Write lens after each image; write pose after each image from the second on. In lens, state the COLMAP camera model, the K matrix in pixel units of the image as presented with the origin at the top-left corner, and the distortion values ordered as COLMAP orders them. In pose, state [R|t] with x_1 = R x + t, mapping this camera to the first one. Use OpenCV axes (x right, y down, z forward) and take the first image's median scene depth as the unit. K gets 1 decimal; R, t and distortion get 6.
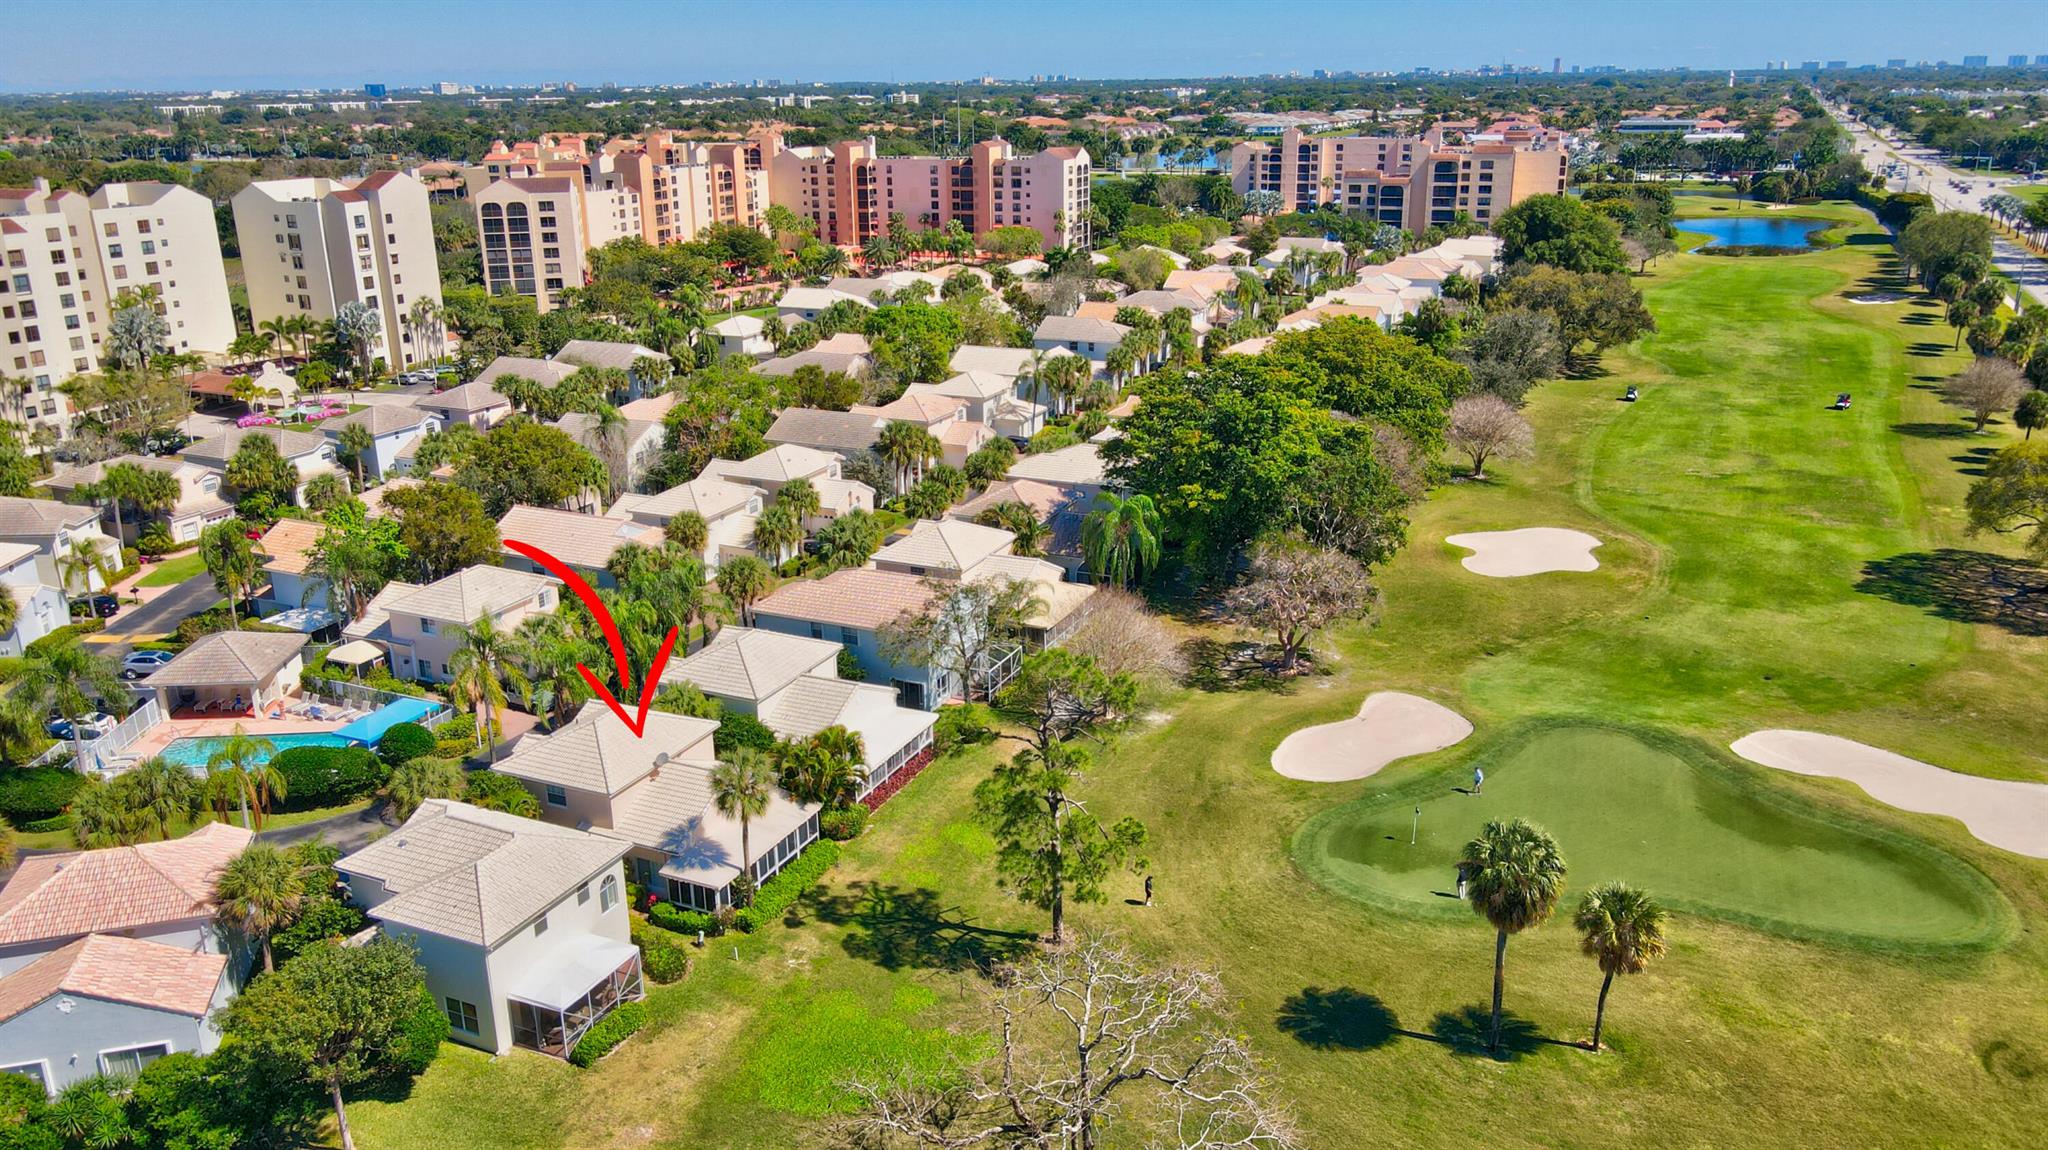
lens RADIAL K [[1512.2, 0, 992.7], [0, 1512.2, 575.7], [0, 0, 1]] dist [0.004344, 0.053758]
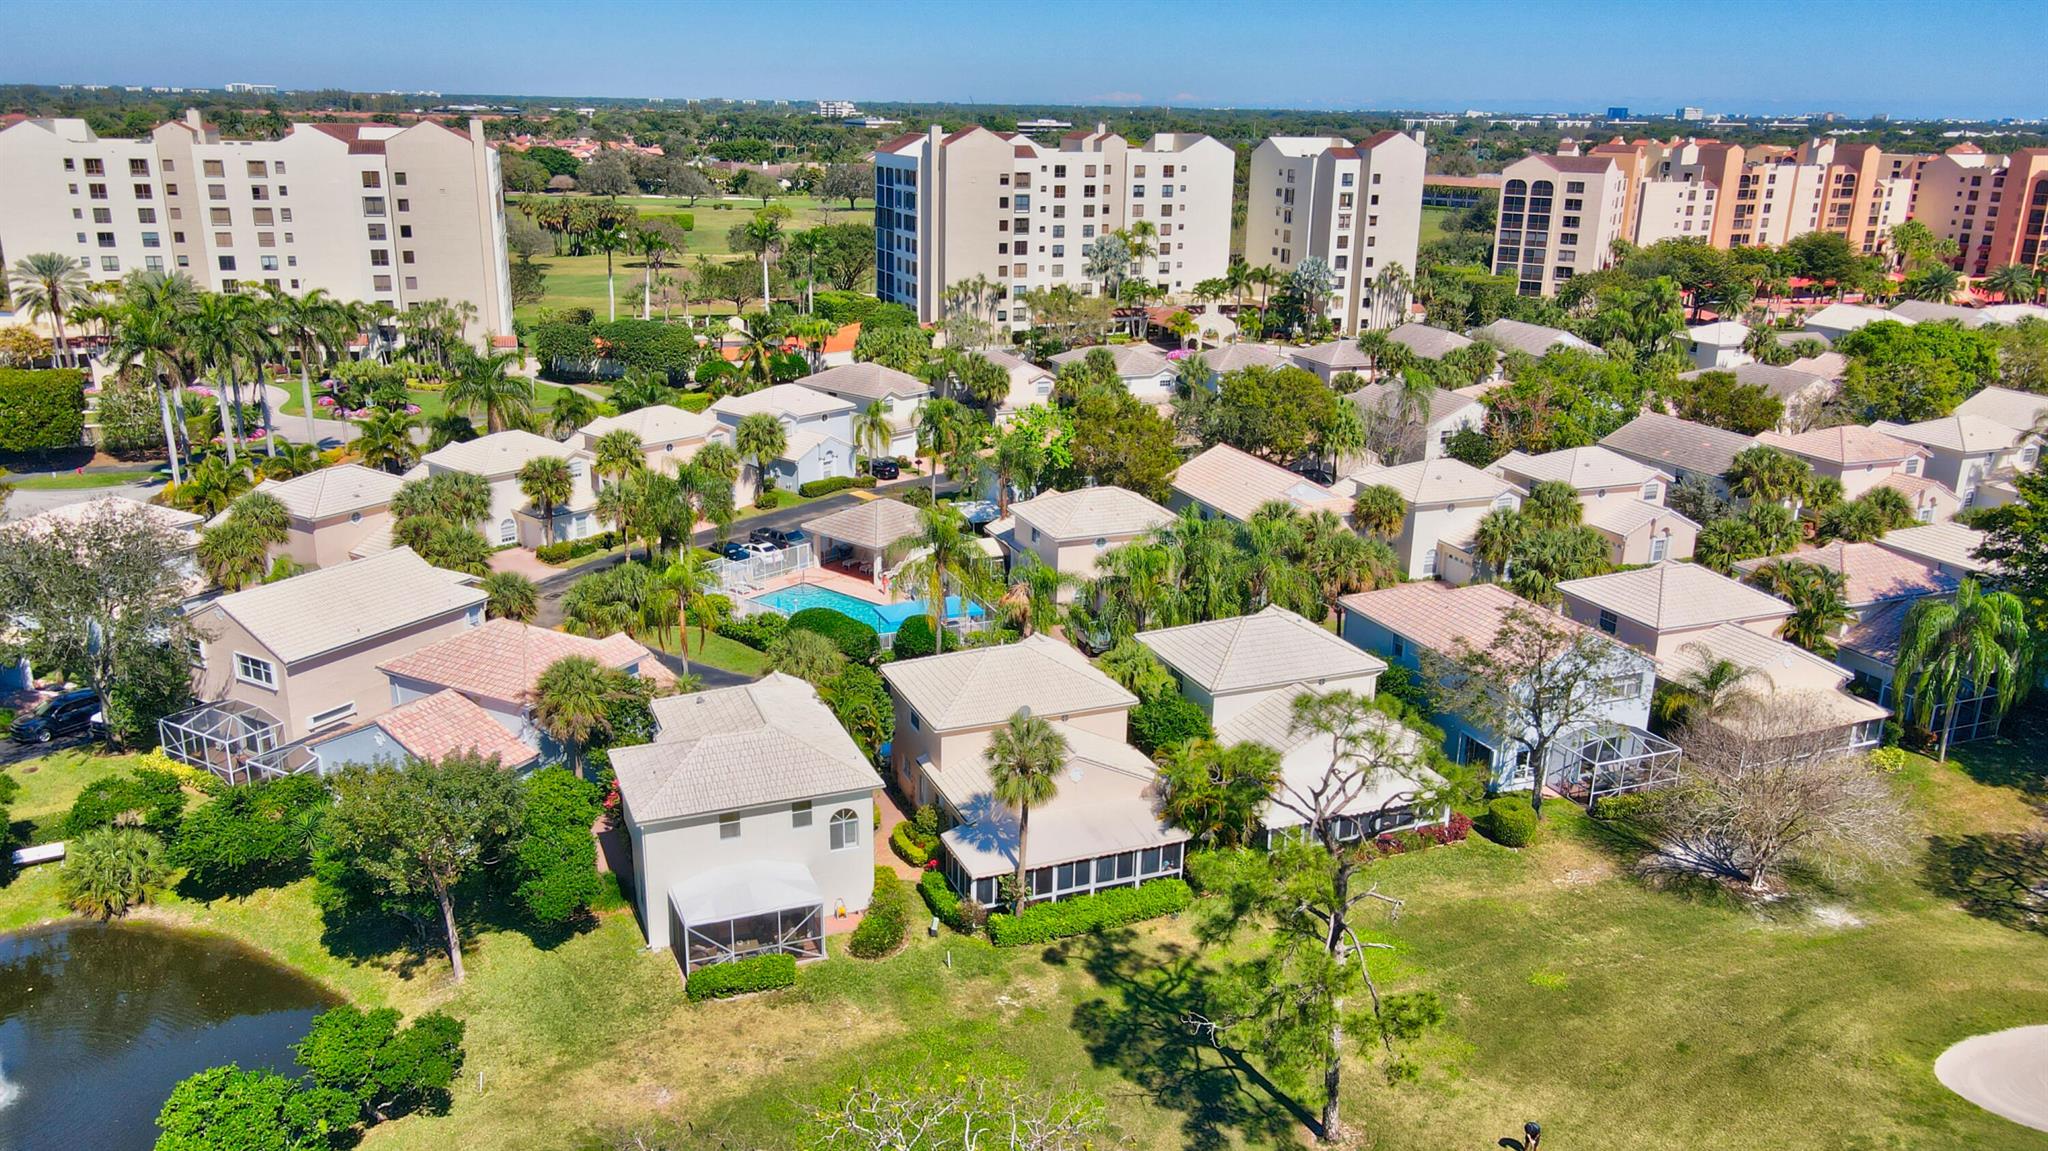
lens RADIAL K [[1516.3, 0, 1007.7], [0, 1516.3, 580.5], [0, 0, 1]] dist [-0.010774, 0.032674]
pose [[0.736537, 0.232669, -0.635121, 0.131727], [-0.240377, 0.967719, 0.075752, -0.004019], [0.632244, 0.096875, 0.768689, 0.165757]]
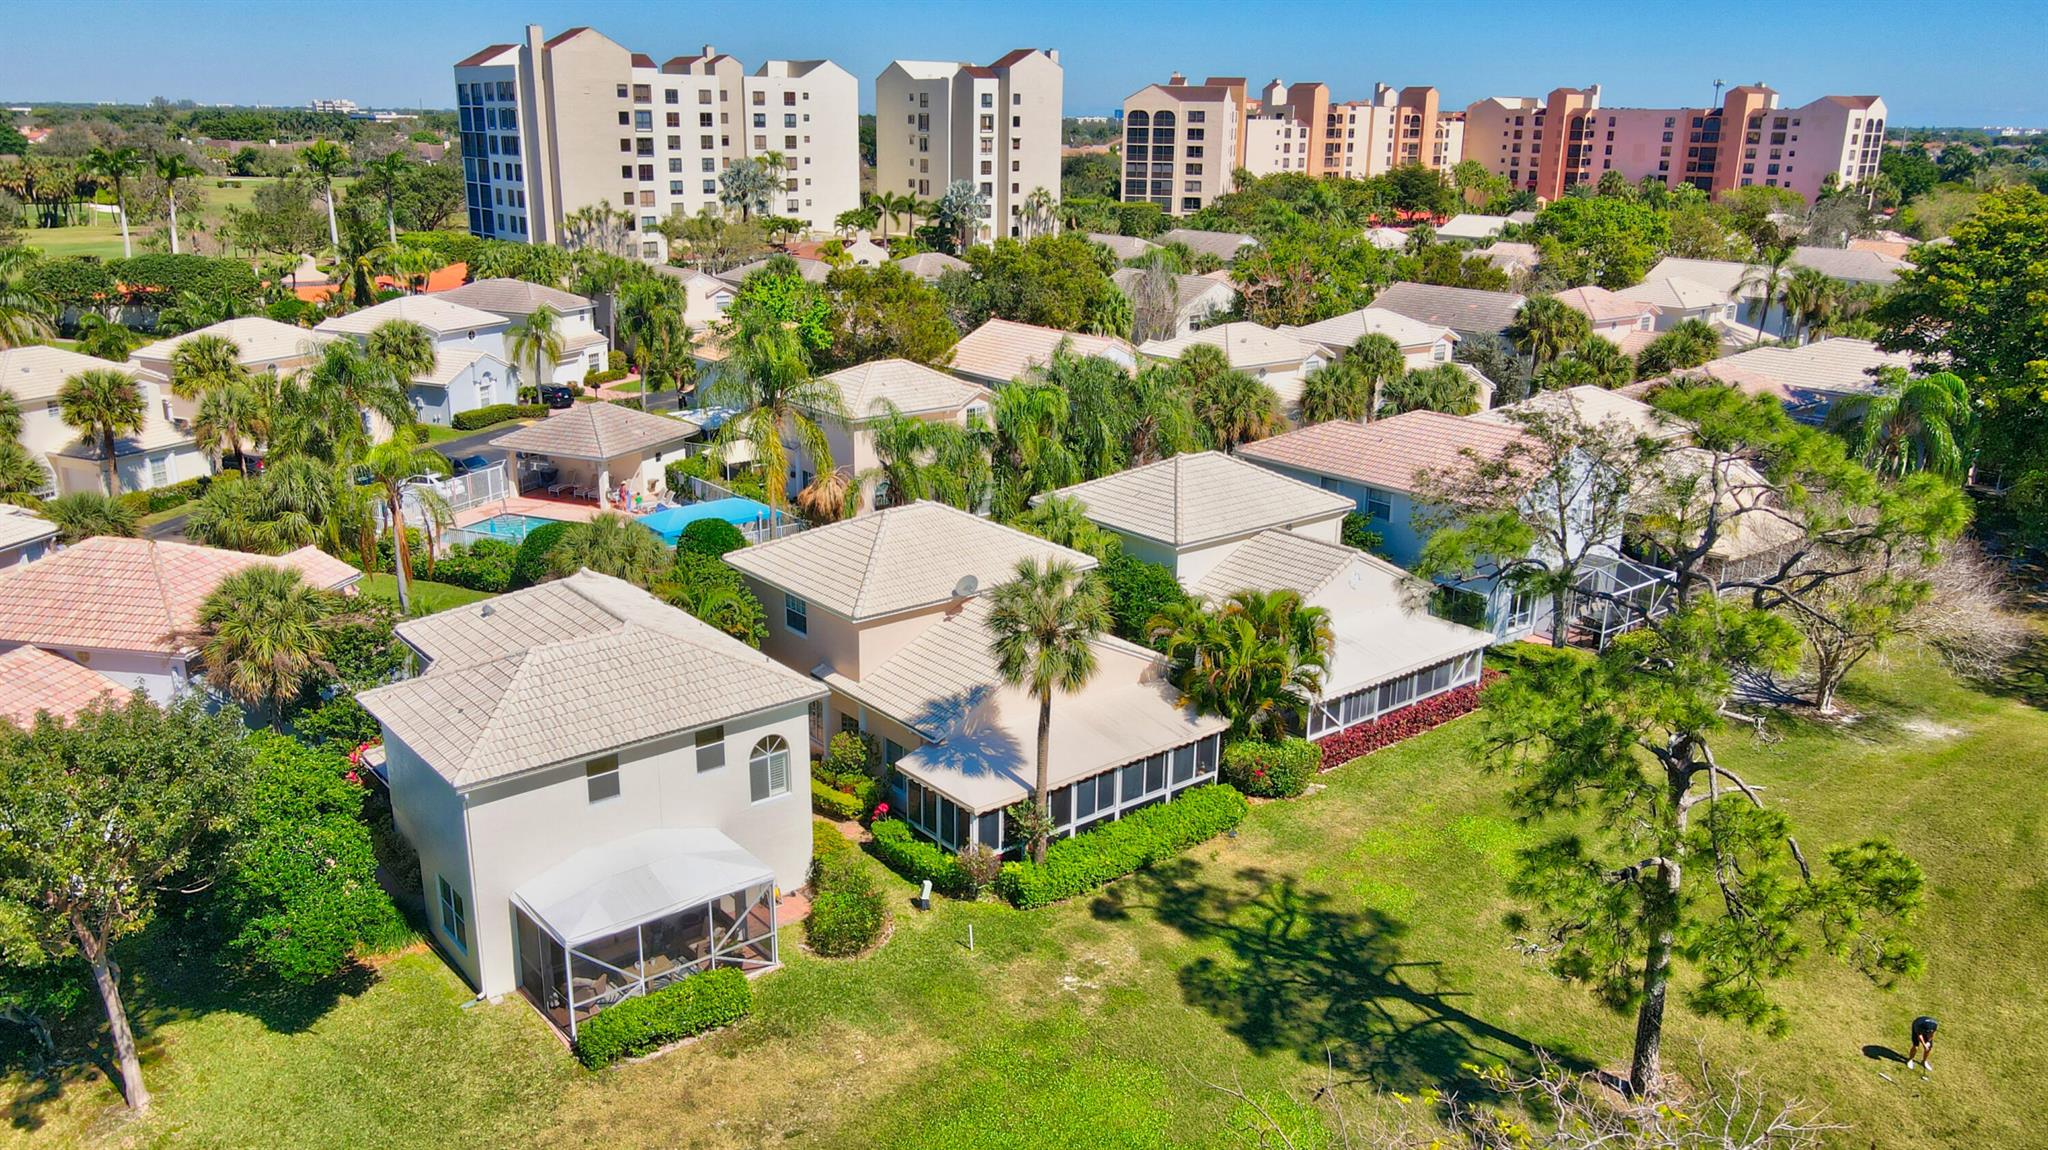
lens RADIAL K [[1516.3, 0, 1007.7], [0, 1516.3, 580.0], [0, 0, 1]] dist [-0.010774, 0.032674]
pose [[0.902308, 0.151872, -0.403454, 0.013964], [-0.159920, 0.987032, 0.013893, 0.050810], [0.400332, 0.051985, 0.914894, 0.221840]]
